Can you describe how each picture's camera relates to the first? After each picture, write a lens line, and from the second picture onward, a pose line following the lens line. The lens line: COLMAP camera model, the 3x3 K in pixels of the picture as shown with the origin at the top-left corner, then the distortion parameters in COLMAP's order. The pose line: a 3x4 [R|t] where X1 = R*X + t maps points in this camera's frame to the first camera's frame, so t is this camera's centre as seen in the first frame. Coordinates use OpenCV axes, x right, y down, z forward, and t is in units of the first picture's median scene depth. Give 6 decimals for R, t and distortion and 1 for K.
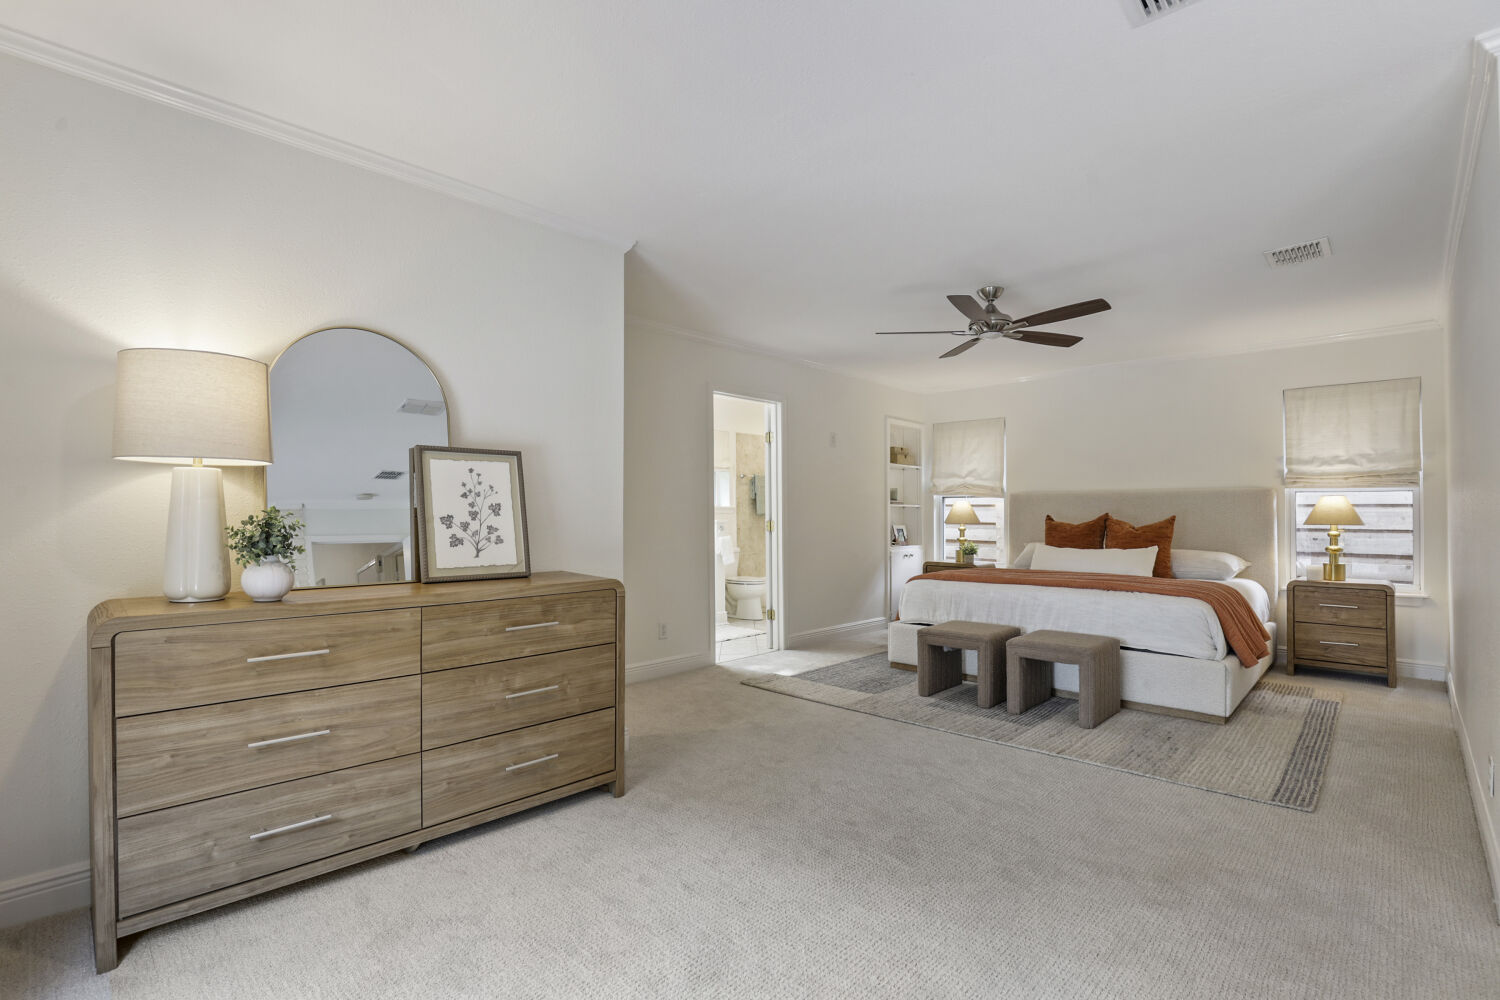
lens RADIAL K [[704.1, 0, 729.2], [0, 704.1, 507.9], [0, 0, 1]] dist [-0.016852, -0.000036]
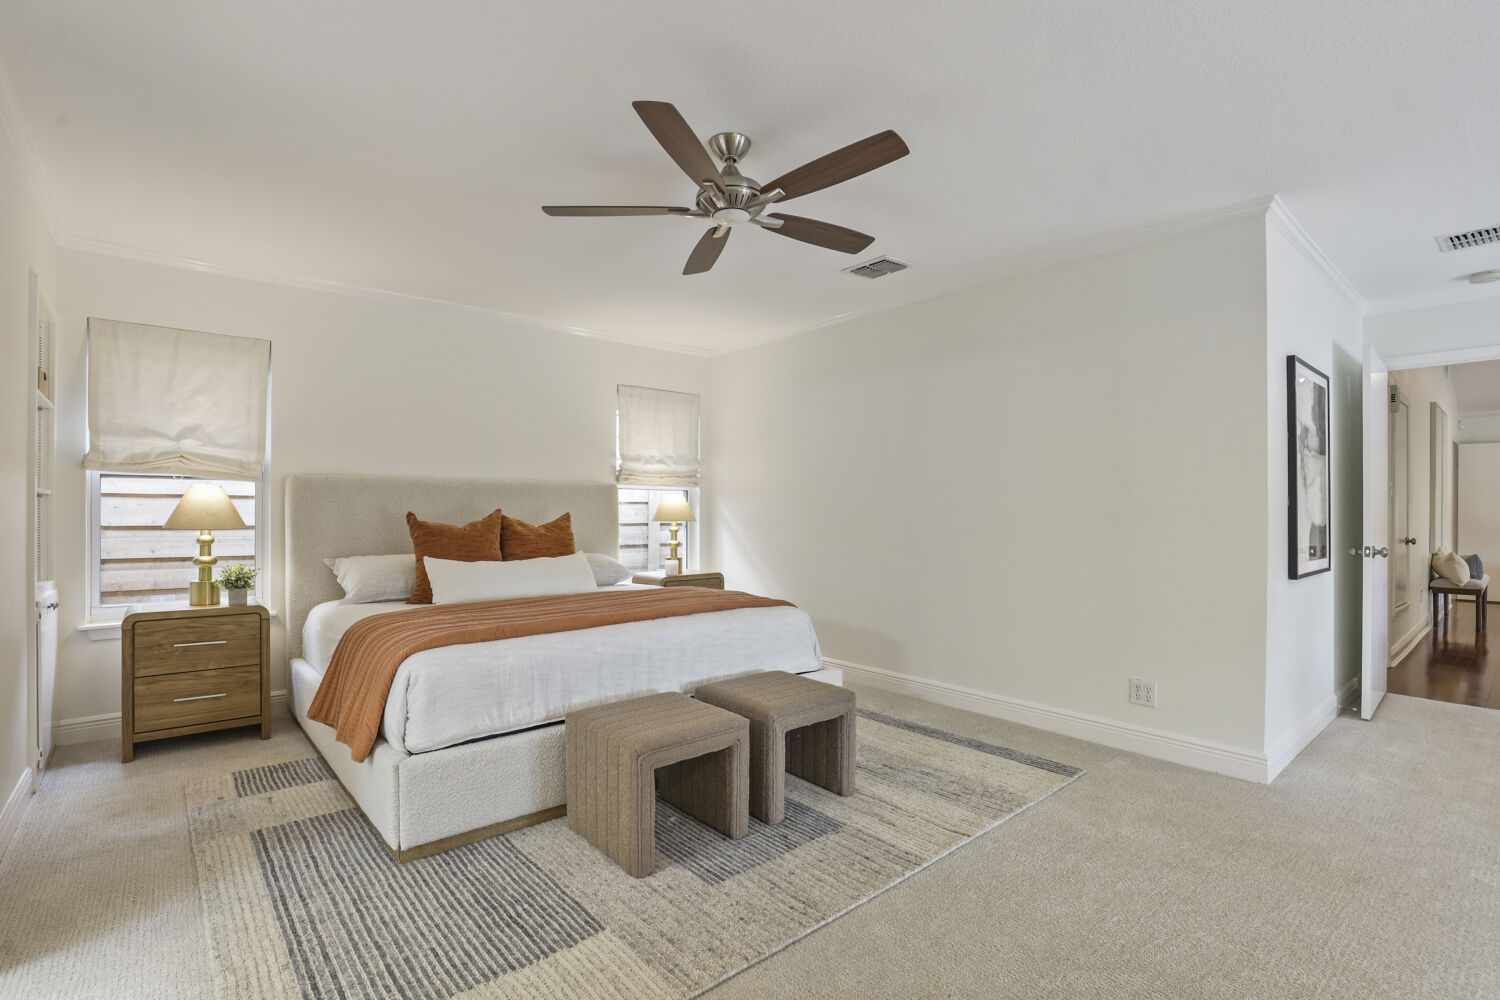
lens RADIAL K [[704.1, 0, 729.2], [0, 704.1, 507.9], [0, 0, 1]] dist [-0.016852, -0.000036]
pose [[0.105474, 0.011117, 0.994360, -0.172185], [-0.003022, 0.999936, -0.010859, 0.015331], [-0.994417, -0.001860, 0.105501, 0.748829]]
